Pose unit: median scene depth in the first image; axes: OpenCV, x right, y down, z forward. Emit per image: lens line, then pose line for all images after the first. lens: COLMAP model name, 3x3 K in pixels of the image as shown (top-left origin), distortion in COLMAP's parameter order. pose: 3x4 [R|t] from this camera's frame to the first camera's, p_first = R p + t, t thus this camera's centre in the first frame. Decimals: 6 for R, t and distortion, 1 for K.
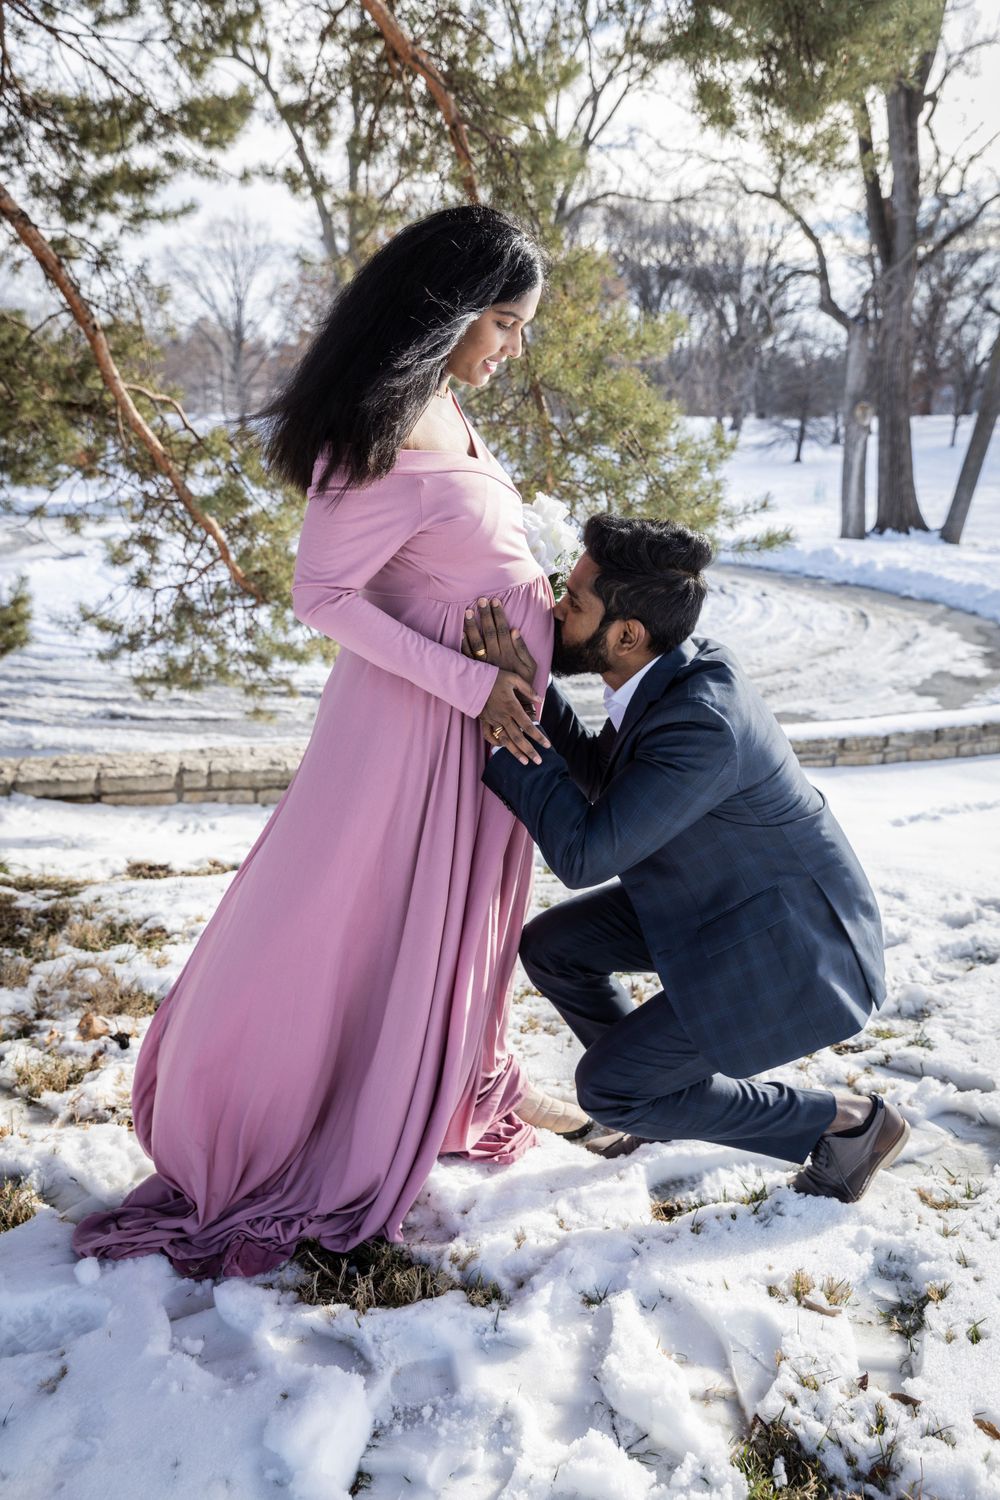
lens RADIAL K [[1170.6, 0, 498.0], [0, 1170.6, 760.4], [0, 0, 1]] dist [0.027114, 0.003444]
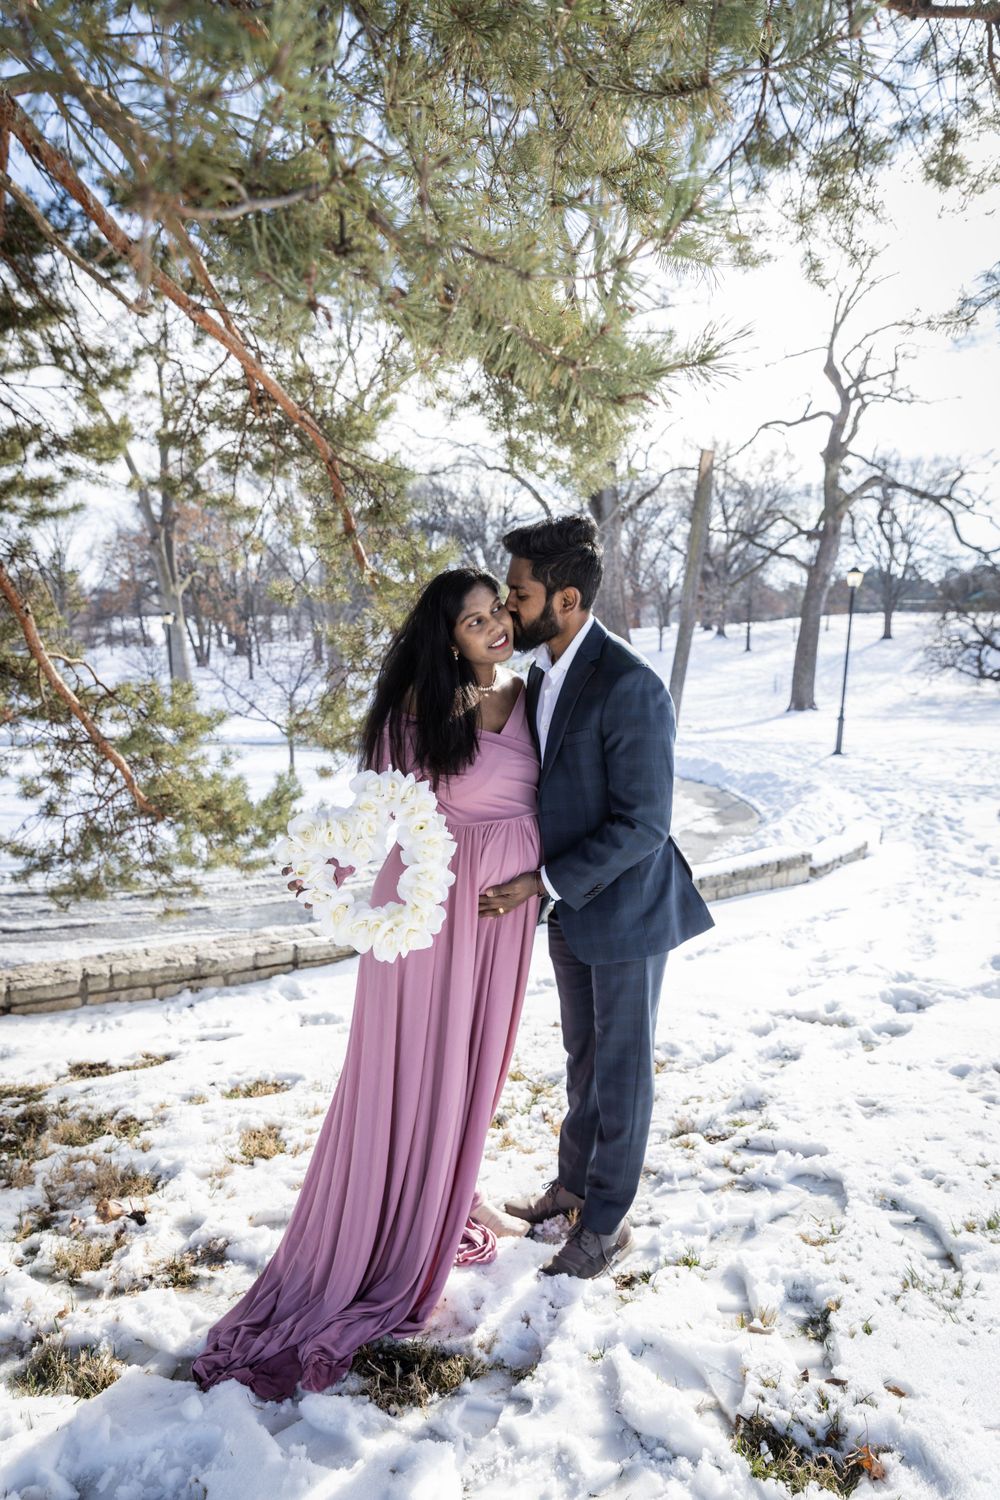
lens RADIAL K [[1013.7, 0, 501.2], [0, 1013.7, 743.6], [0, 0, 1]] dist [0.029678, 0.001776]
pose [[0.977900, -0.059251, 0.200502, -0.063754], [0.093675, 0.981527, -0.166823, -0.009628], [-0.186913, 0.181918, 0.965385, -0.063025]]
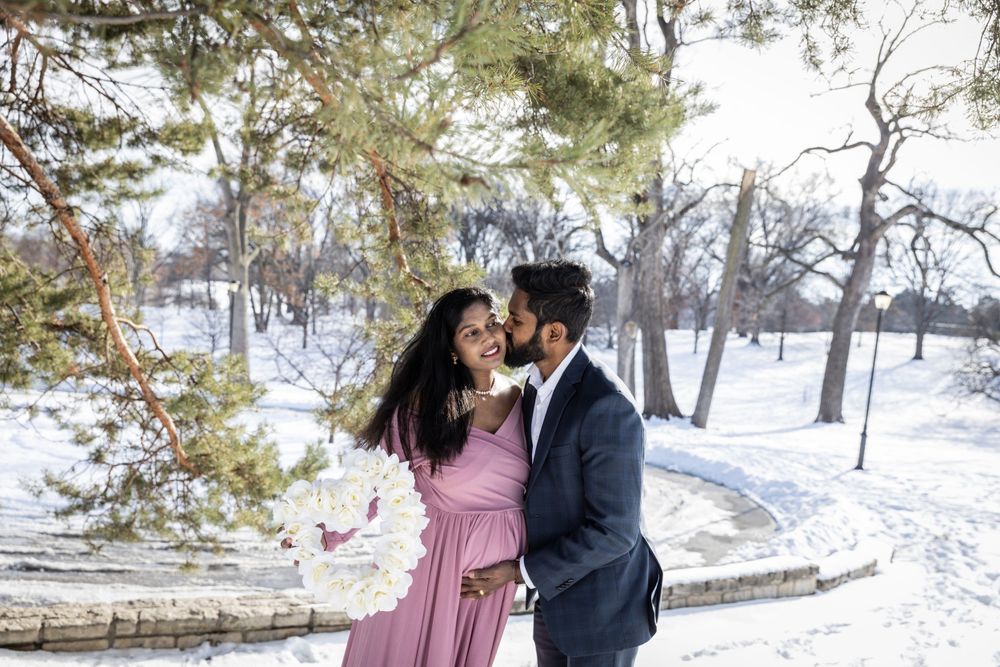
lens RADIAL K [[975.3, 0, 493.9], [0, 975.3, 326.6], [0, 0, 1]] dist [0.030479, 0.000000]
pose [[0.987269, 0.039938, 0.153965, -0.053540], [0.002987, 0.963139, -0.268986, -0.009098], [-0.159032, 0.266022, 0.950758, -0.103214]]
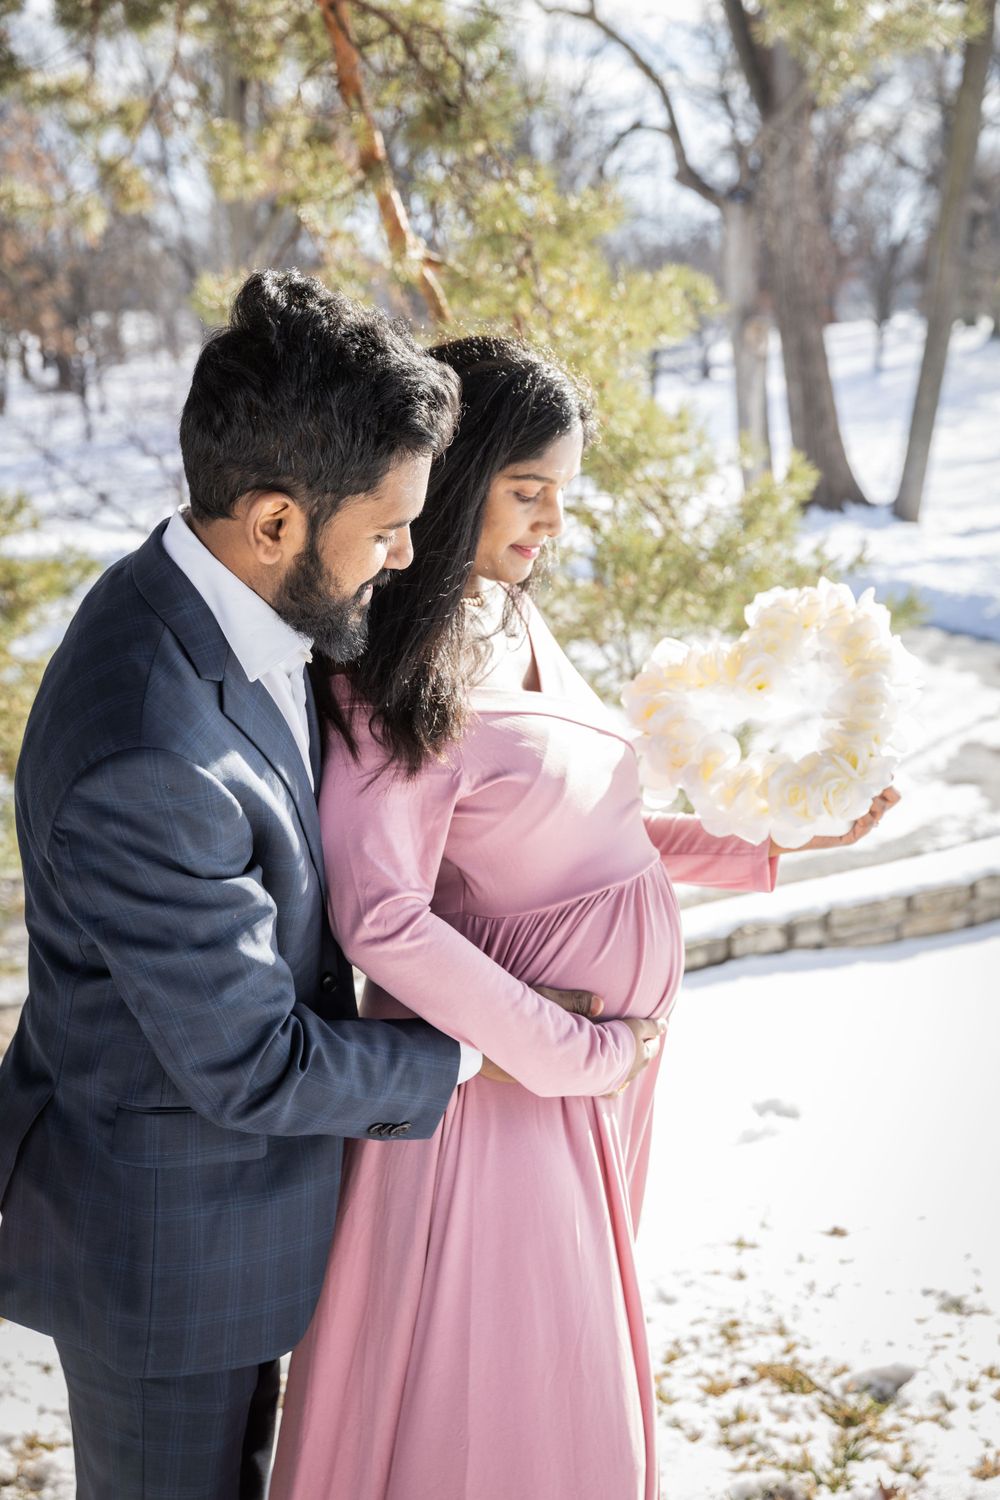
lens RADIAL K [[1911.7, 0, 494.7], [0, 1911.7, 761.7], [0, 0, 1]] dist [-0.007135, 0.000000]
pose [[0.982839, -0.090975, 0.160471, -0.094622], [0.101962, 0.992879, -0.061600, -0.060817], [-0.153725, 0.076905, 0.985116, 0.046036]]
